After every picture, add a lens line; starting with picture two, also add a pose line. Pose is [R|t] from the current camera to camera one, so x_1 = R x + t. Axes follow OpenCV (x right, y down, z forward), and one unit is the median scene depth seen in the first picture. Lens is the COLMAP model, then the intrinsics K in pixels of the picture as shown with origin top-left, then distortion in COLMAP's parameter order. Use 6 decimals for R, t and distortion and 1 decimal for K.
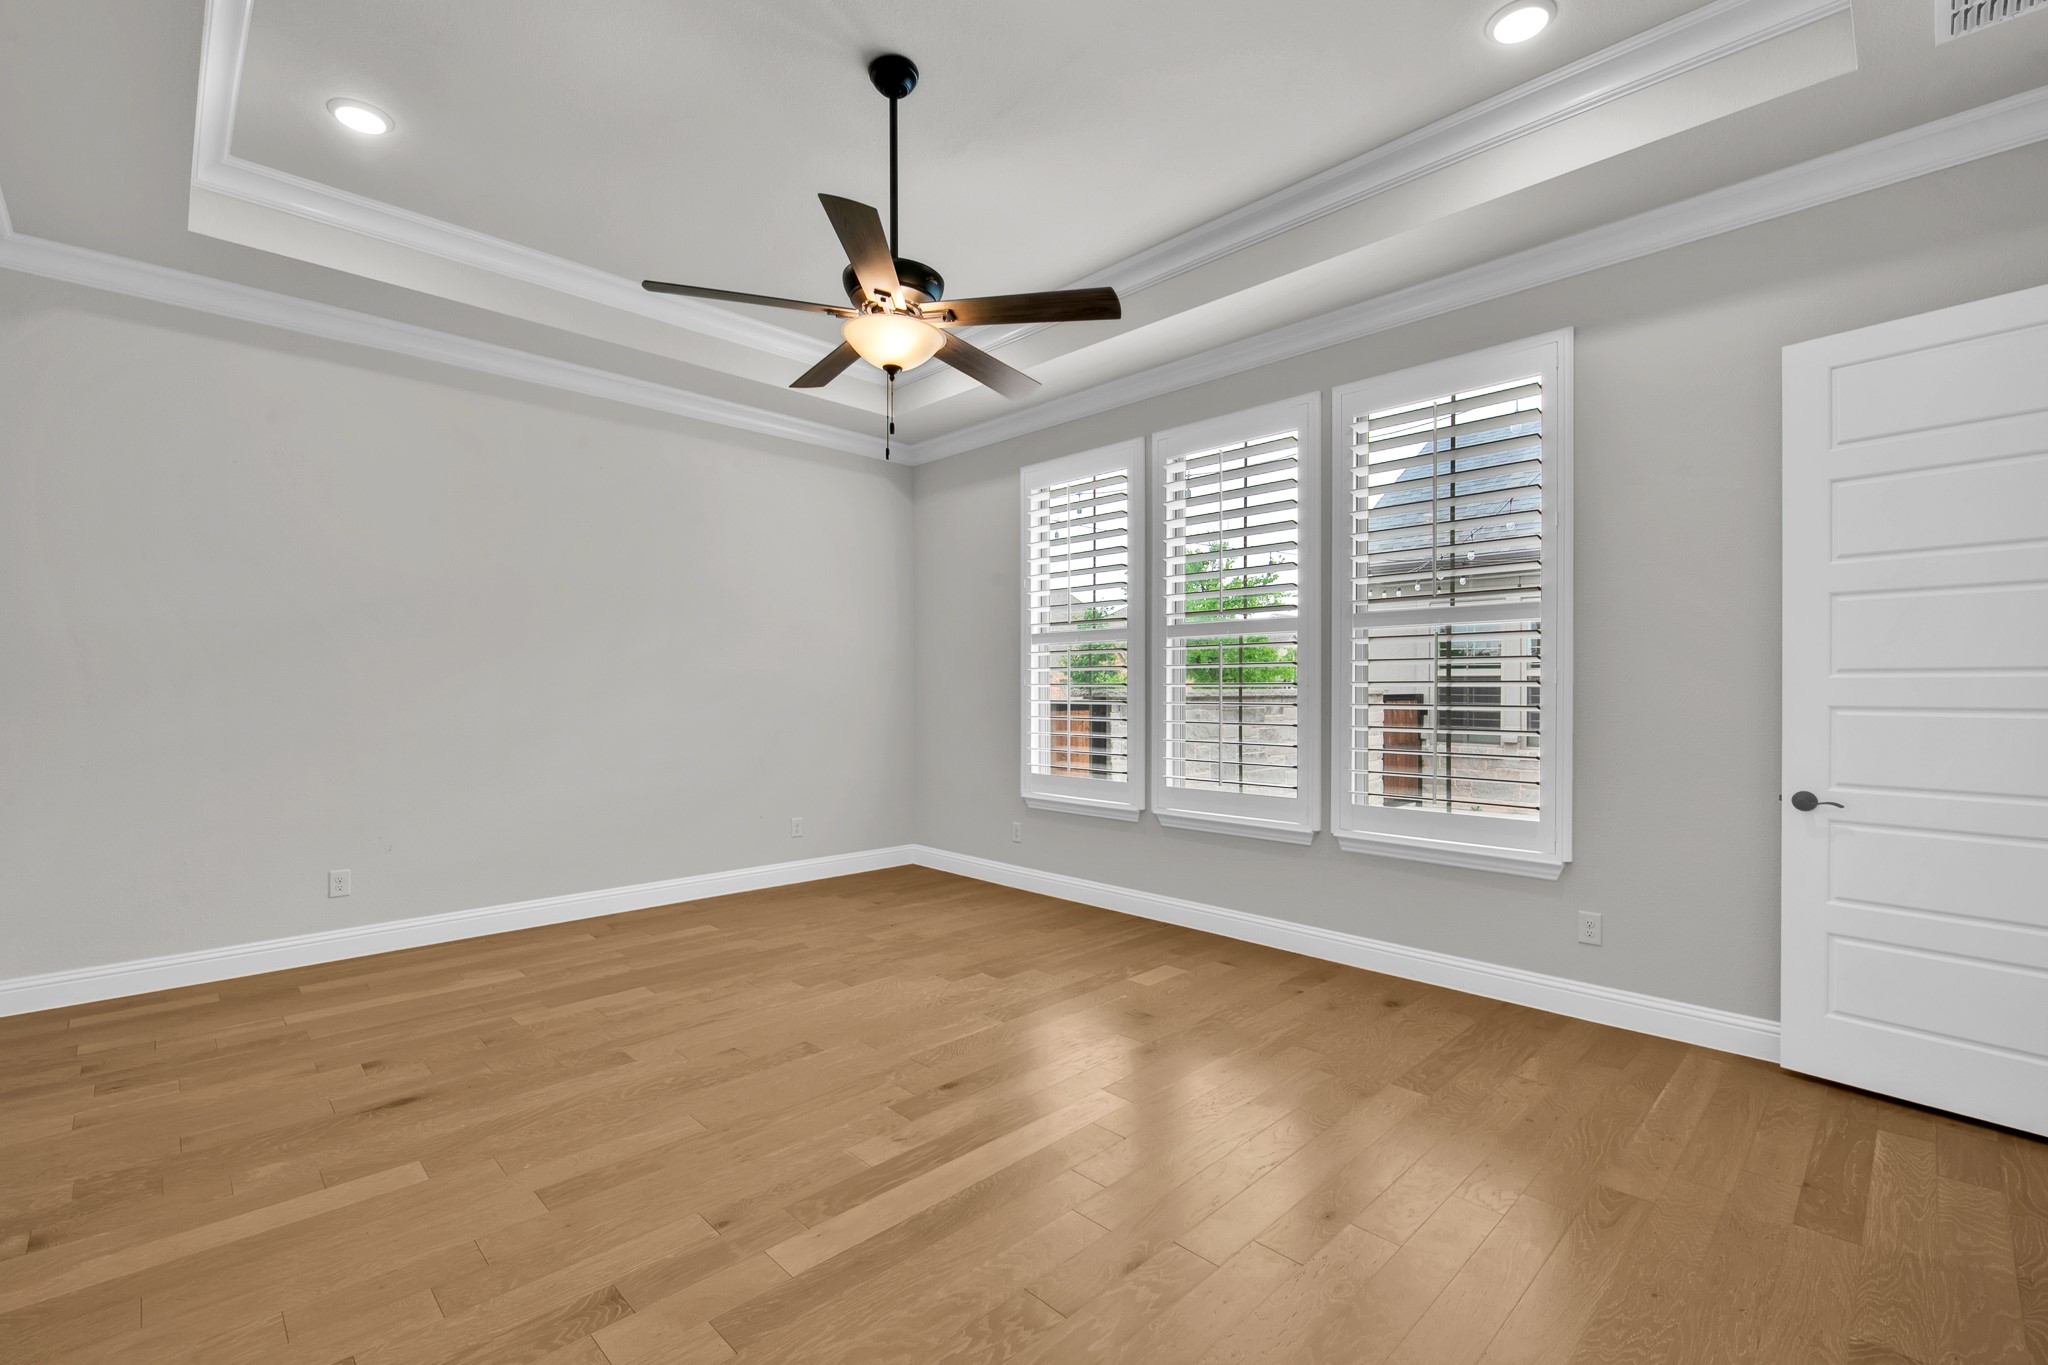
lens RADIAL K [[894.9, 0, 1023.8], [0, 894.9, 686.1], [0, 0, 1]] dist [0.002504, 0.000386]
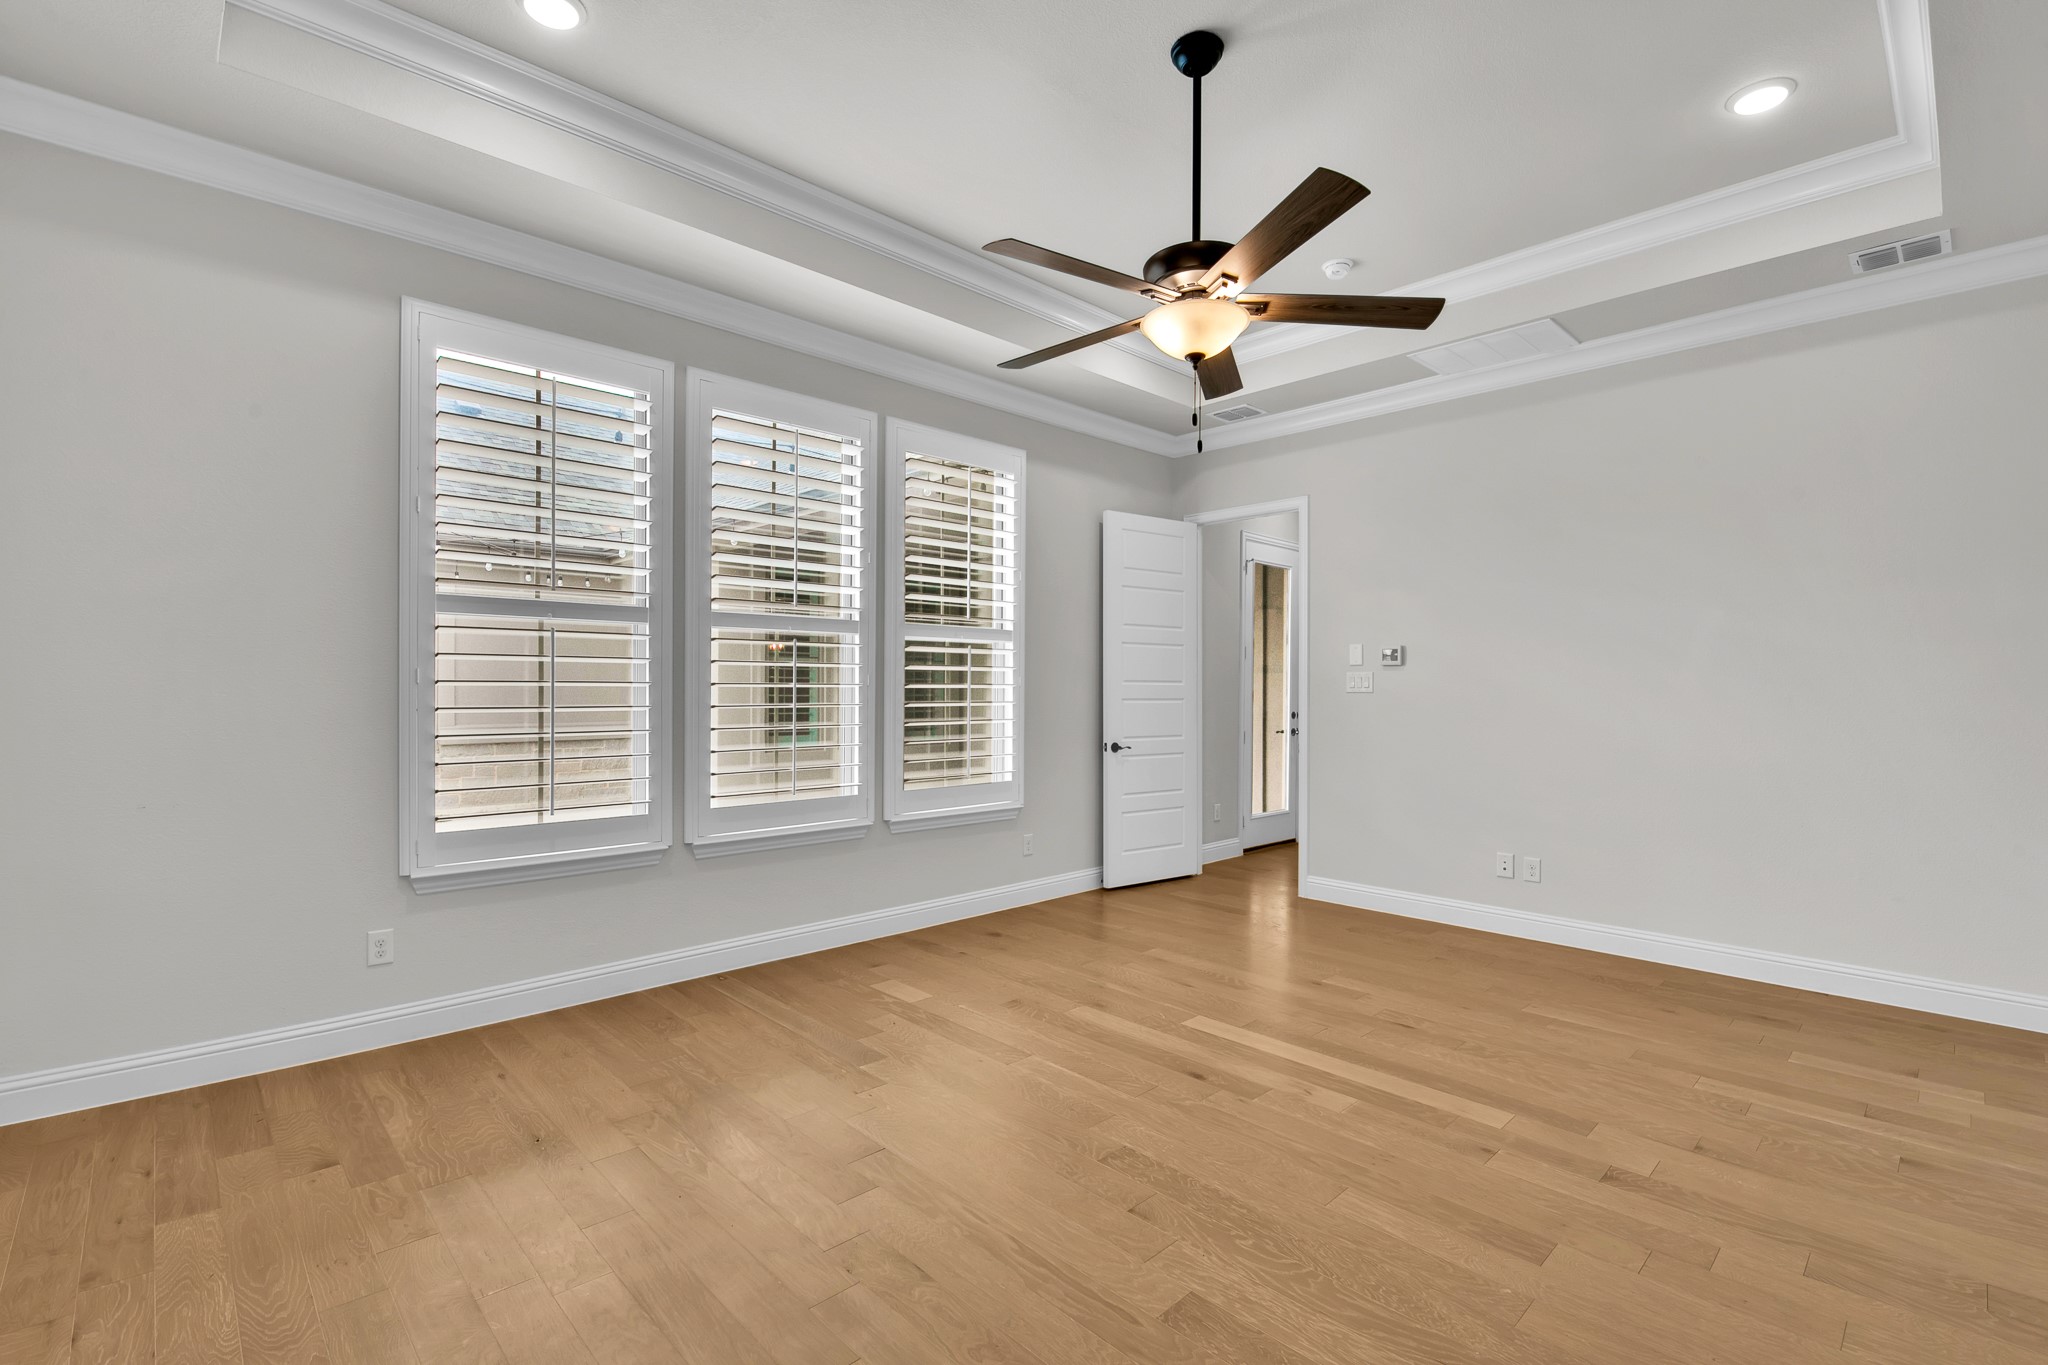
lens RADIAL K [[930.8, 0, 1024.0], [0, 930.8, 682.5], [0, 0, 1]] dist [-0.013171, -0.001110]
pose [[0.004968, 0.004177, 0.999979, -0.961687], [-0.004624, 0.999981, -0.004154, -0.000732], [-0.999977, -0.004604, 0.004987, 0.995829]]
